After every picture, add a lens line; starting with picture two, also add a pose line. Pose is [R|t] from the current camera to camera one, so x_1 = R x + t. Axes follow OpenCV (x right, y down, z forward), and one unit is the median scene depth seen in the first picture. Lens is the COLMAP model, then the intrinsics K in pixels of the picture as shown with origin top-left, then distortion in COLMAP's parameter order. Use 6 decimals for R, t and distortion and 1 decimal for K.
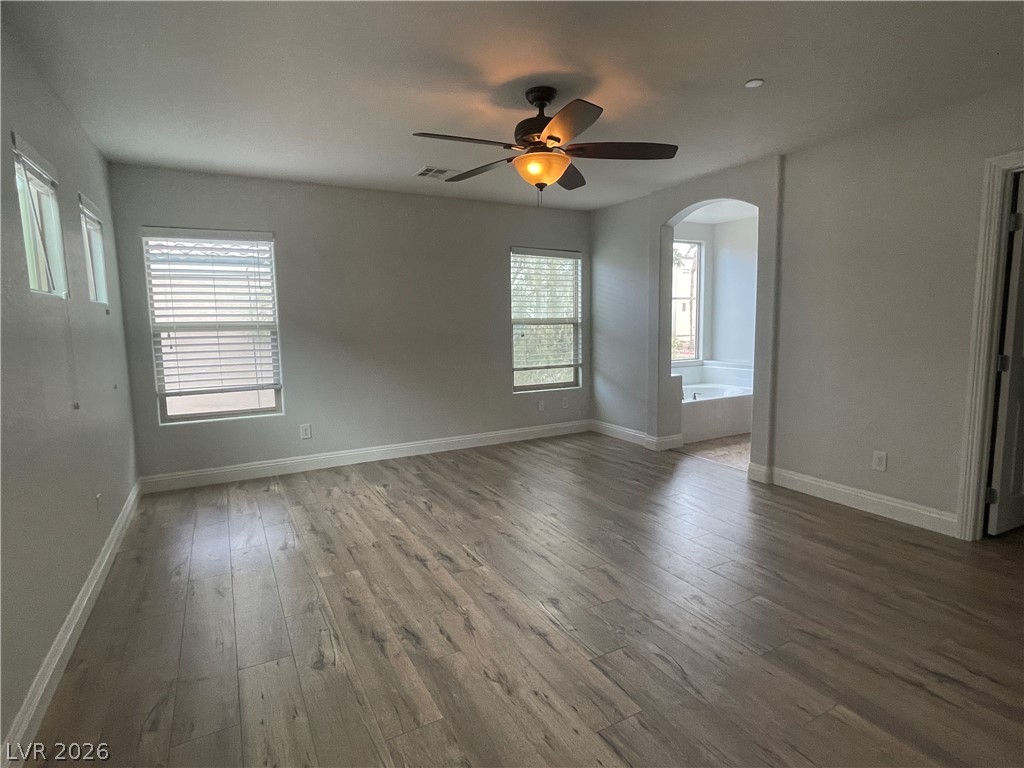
lens RADIAL K [[538.3, 0, 518.8], [0, 538.3, 381.5], [0, 0, 1]] dist [-0.019379, 0.008923]
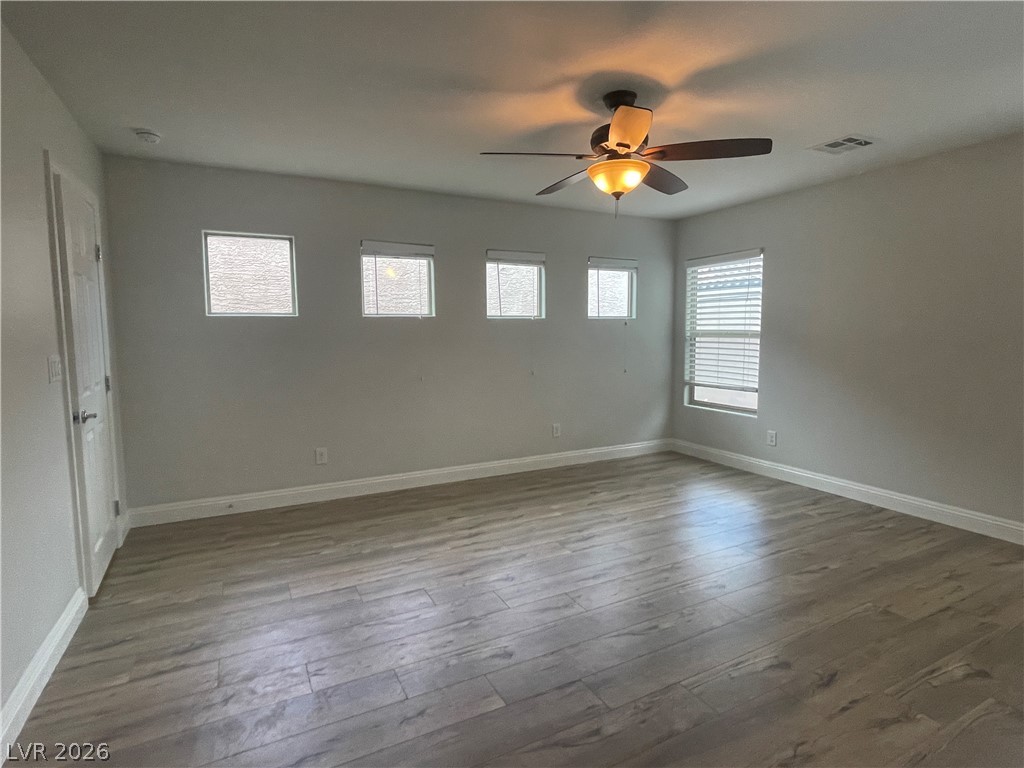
lens RADIAL K [[538.3, 0, 518.8], [0, 538.3, 381.5], [0, 0, 1]] dist [-0.019379, 0.008923]
pose [[-0.026497, 0.108905, -0.993699, 0.730806], [-0.110879, 0.987594, 0.111193, -0.087447], [0.993481, 0.113127, -0.014093, 0.621817]]
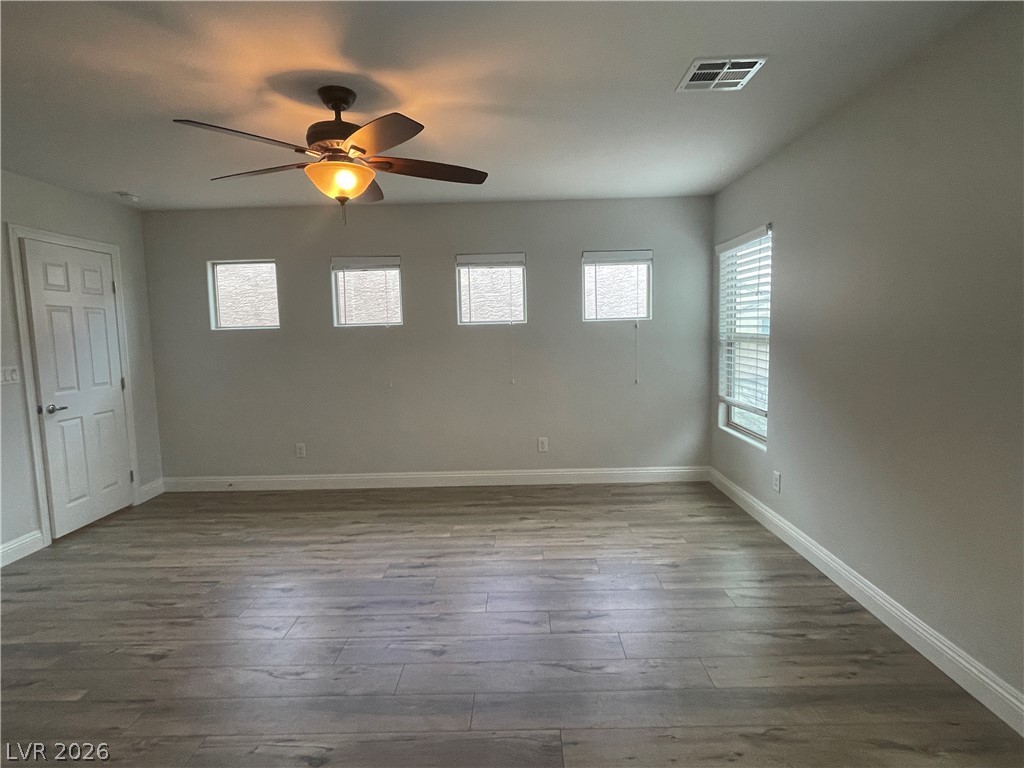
lens RADIAL K [[538.6, 0, 523.6], [0, 538.6, 382.6], [0, 0, 1]] dist [-0.018388, 0.000550]
pose [[-0.489062, 0.113954, -0.864773, 0.485872], [-0.072602, 0.982671, 0.170549, -0.172397], [0.869222, 0.146193, -0.472314, 1.216308]]
